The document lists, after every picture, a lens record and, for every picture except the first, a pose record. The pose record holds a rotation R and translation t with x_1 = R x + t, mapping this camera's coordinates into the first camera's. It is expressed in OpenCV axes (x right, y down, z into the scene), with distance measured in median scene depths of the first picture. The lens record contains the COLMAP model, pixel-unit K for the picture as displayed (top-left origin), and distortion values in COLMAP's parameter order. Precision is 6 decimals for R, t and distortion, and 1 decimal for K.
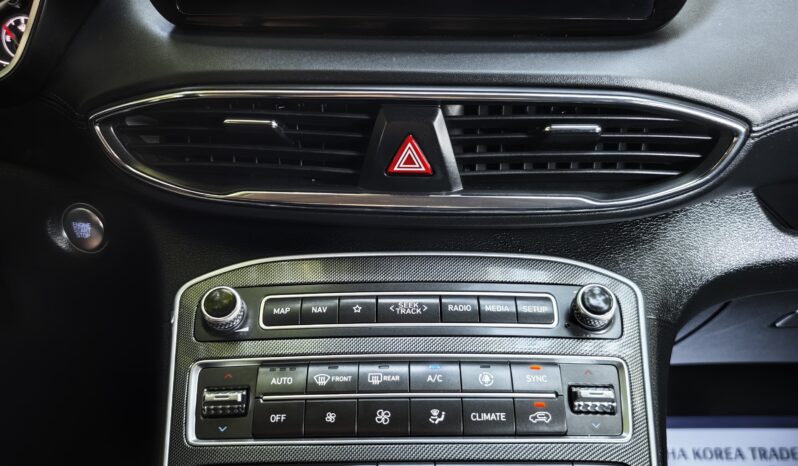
lens RADIAL K [[737.1, 0, 411.2], [0, 737.1, 232.2], [0, 0, 1]] dist [0.003396, -0.005850]
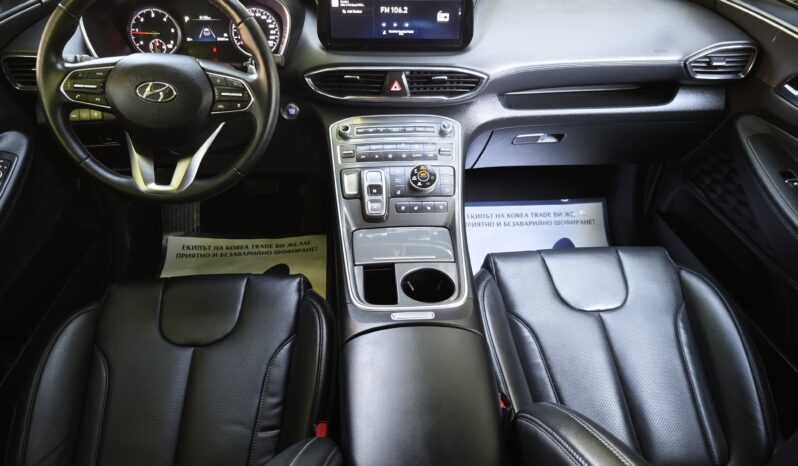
lens RADIAL K [[544.2, 0, 396.0], [0, 544.2, 232.2], [0, 0, 1]] dist [0.002203, -0.005702]
pose [[0.998638, -0.022374, 0.047140, -0.138527], [0.014988, 0.988332, 0.151573, 0.197695], [-0.049981, -0.150660, 0.987321, -1.719107]]
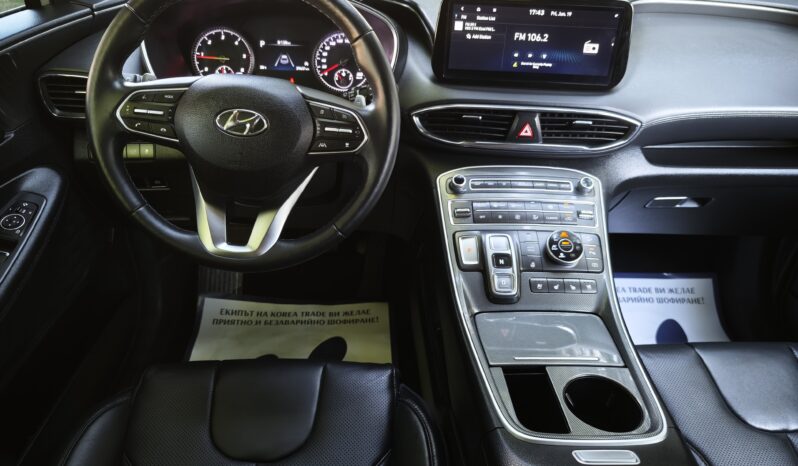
lens RADIAL K [[548.6, 0, 393.2], [0, 548.6, 233.3], [0, 0, 1]] dist [-0.003241, -0.001219]
pose [[0.999191, 0.023041, 0.032957, -0.567612], [-0.024839, 0.998166, 0.055214, 0.188857], [-0.031624, -0.055988, 0.997931, -1.123497]]
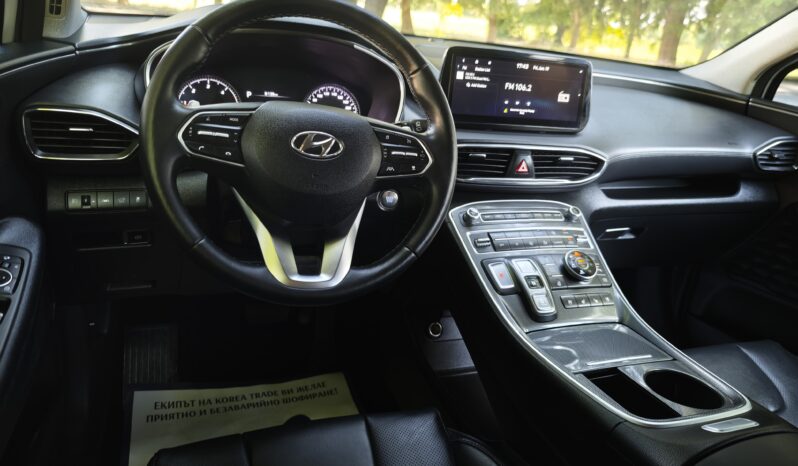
lens RADIAL K [[549.6, 0, 387.7], [0, 549.6, 211.8], [0, 0, 1]] dist [-0.001762, -0.003149]
pose [[0.943984, -0.009154, 0.329866, -1.303883], [0.063878, 0.985777, -0.155444, 0.411152], [-0.323751, 0.167808, 0.931142, -0.970527]]
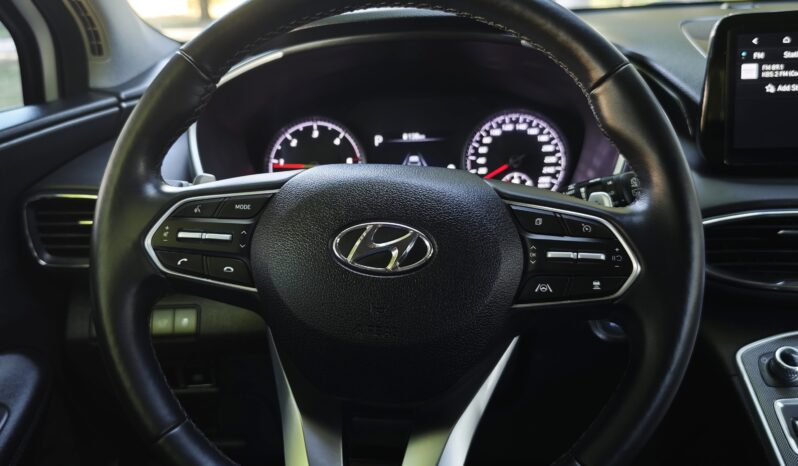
lens RADIAL K [[766.2, 0, 384.3], [0, 766.2, 209.6], [0, 0, 1]] dist [-0.000588, -0.015593]
pose [[0.993319, -0.020593, -0.113552, -0.839308], [-0.008265, 0.968731, -0.247976, 0.188126], [0.115108, 0.247258, 0.962088, -0.566014]]
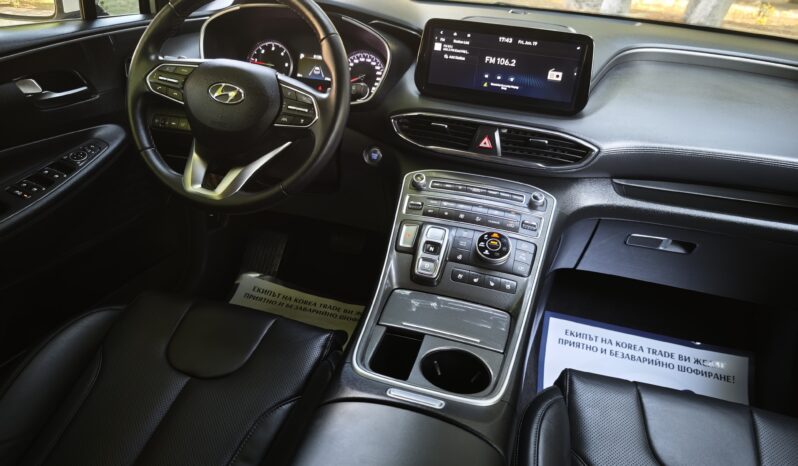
lens RADIAL K [[544.4, 0, 389.0], [0, 544.4, 214.6], [0, 0, 1]] dist [0.000479, -0.002199]
pose [[0.956667, 0.181369, -0.227801, 0.185331], [-0.199432, 0.978149, -0.058752, 0.415222], [0.212168, 0.101637, 0.971933, -1.312808]]
